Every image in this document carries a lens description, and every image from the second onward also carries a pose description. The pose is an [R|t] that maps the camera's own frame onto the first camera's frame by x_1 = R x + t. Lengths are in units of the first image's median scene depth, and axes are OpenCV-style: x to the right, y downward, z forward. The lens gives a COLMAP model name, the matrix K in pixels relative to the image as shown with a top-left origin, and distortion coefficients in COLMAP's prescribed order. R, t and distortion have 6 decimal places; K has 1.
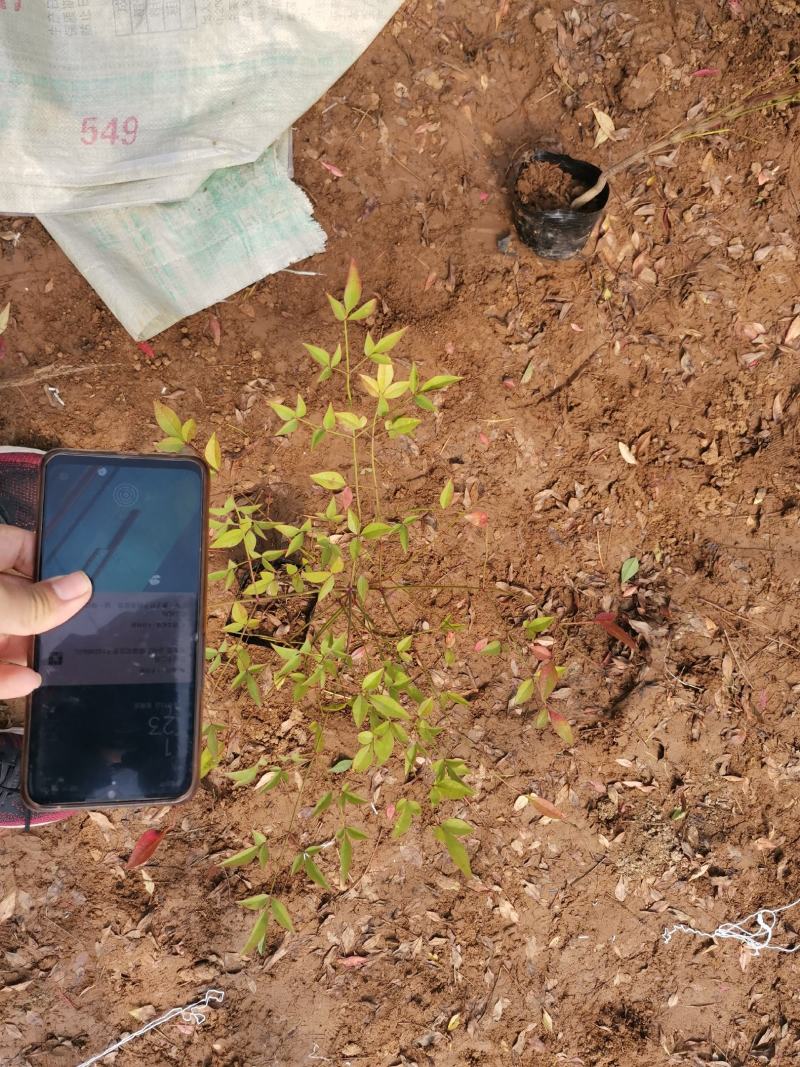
lens RADIAL K [[797.3, 0, 400.0], [0, 797.3, 533.5], [0, 0, 1]] dist [0.092825, -0.122024]
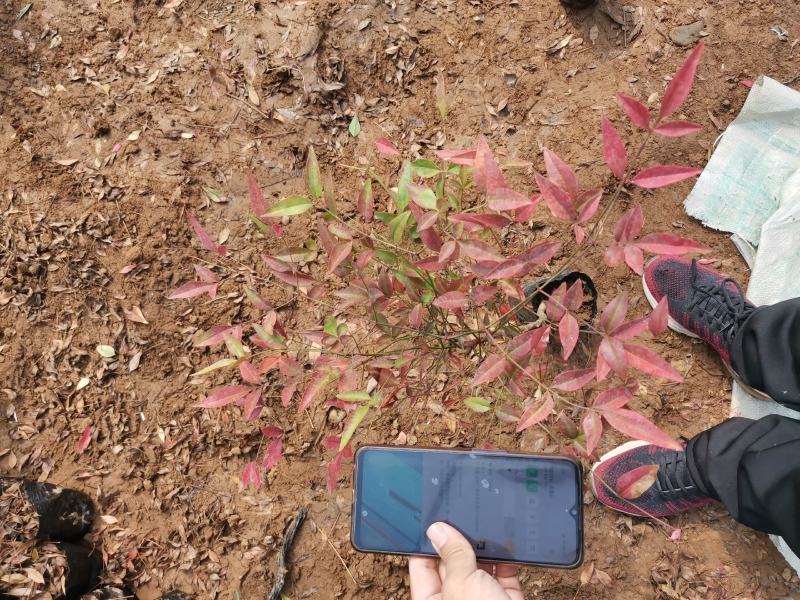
lens RADIAL K [[597.8, 0, 400.0], [0, 597.8, 300.0], [0, 0, 1]] dist [0.092825, -0.122024]
pose [[-0.883044, 0.419899, -0.209566, 0.549096], [-0.457106, -0.870689, 0.181534, -0.420756], [-0.106241, 0.256097, 0.960795, 0.106554]]
